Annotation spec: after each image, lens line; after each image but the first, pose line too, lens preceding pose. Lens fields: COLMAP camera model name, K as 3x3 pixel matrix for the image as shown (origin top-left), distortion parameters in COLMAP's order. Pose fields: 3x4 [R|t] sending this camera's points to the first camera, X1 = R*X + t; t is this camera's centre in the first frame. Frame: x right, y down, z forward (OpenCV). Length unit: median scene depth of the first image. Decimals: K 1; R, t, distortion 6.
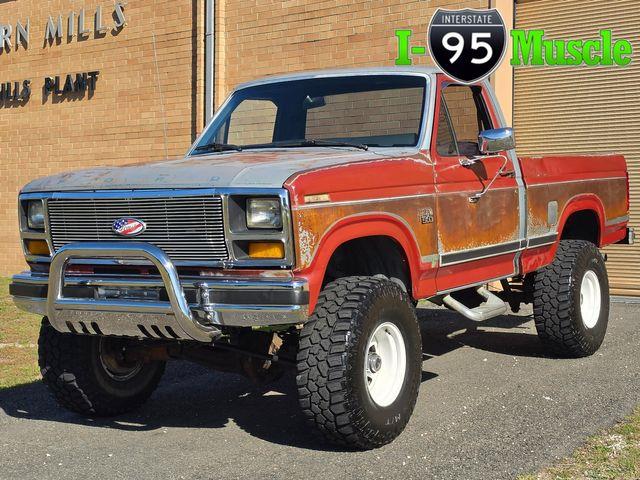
lens RADIAL K [[1174.9, 0, 320.0], [0, 1174.9, 240.0], [0, 0, 1]] dist [0.356420, 0.091547]
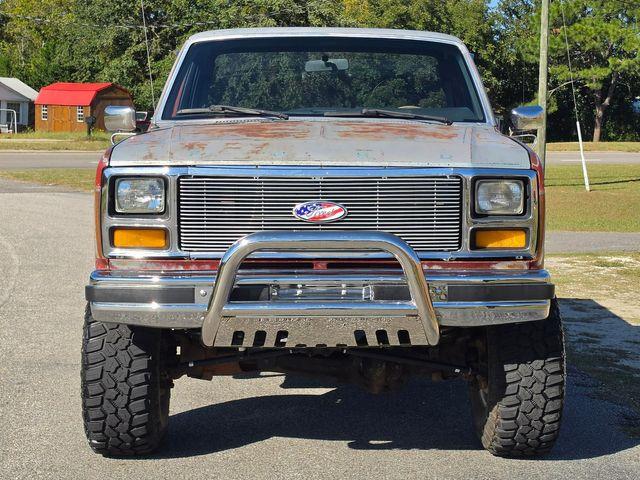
lens RADIAL K [[1170.1, 0, 399.3], [0, 1170.1, 217.1], [0, 0, 1]] dist [0.308647, -0.193323]
pose [[0.806690, -0.005609, 0.590948, -0.560752], [0.000748, 0.999964, 0.008470, -0.013503], [-0.590974, -0.006391, 0.806665, 0.297073]]
